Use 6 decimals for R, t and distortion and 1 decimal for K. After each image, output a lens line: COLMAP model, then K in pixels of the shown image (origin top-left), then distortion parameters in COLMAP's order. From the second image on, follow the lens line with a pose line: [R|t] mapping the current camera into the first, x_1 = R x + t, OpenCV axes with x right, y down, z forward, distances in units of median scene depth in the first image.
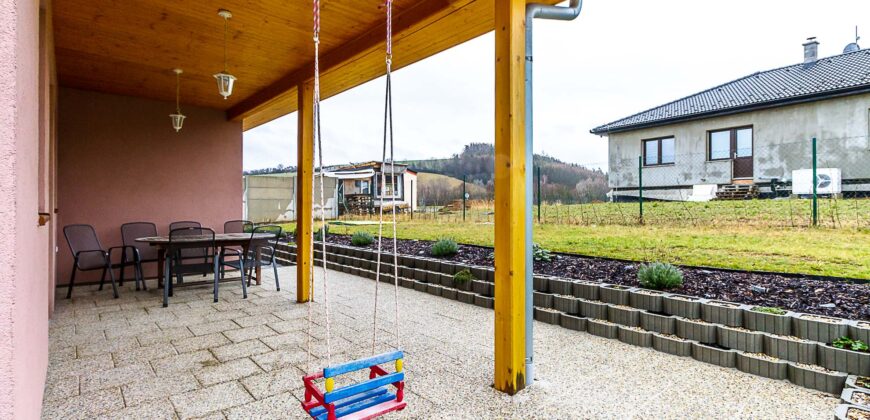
lens RADIAL K [[410.4, 0, 416.8], [0, 410.4, 208.1], [0, 0, 1]] dist [-0.012765, -0.000169]
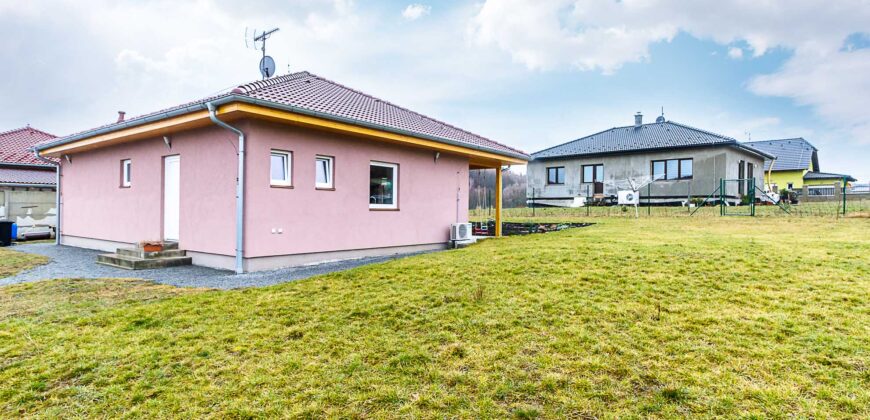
lens RADIAL K [[444.9, 0, 432.6], [0, 444.9, 223.0], [0, 0, 1]] dist [-0.000241, -0.000058]
pose [[0.976978, 0.004068, 0.213301, -0.290865], [-0.009275, 0.999683, 0.023416, 0.011413], [-0.213138, -0.024855, 0.976706, -0.701192]]
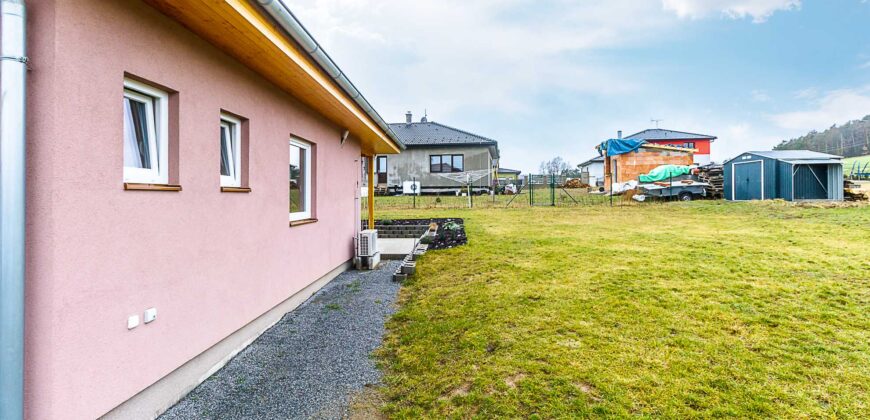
lens RADIAL K [[399.4, 0, 432.8], [0, 399.4, 193.1], [0, 0, 1]] dist [0.018375, 0.000126]
pose [[0.666187, 0.003262, 0.745777, -0.392677], [0.007923, 0.999903, -0.011451, -0.010509], [-0.745742, 0.013537, 0.666097, -0.370774]]
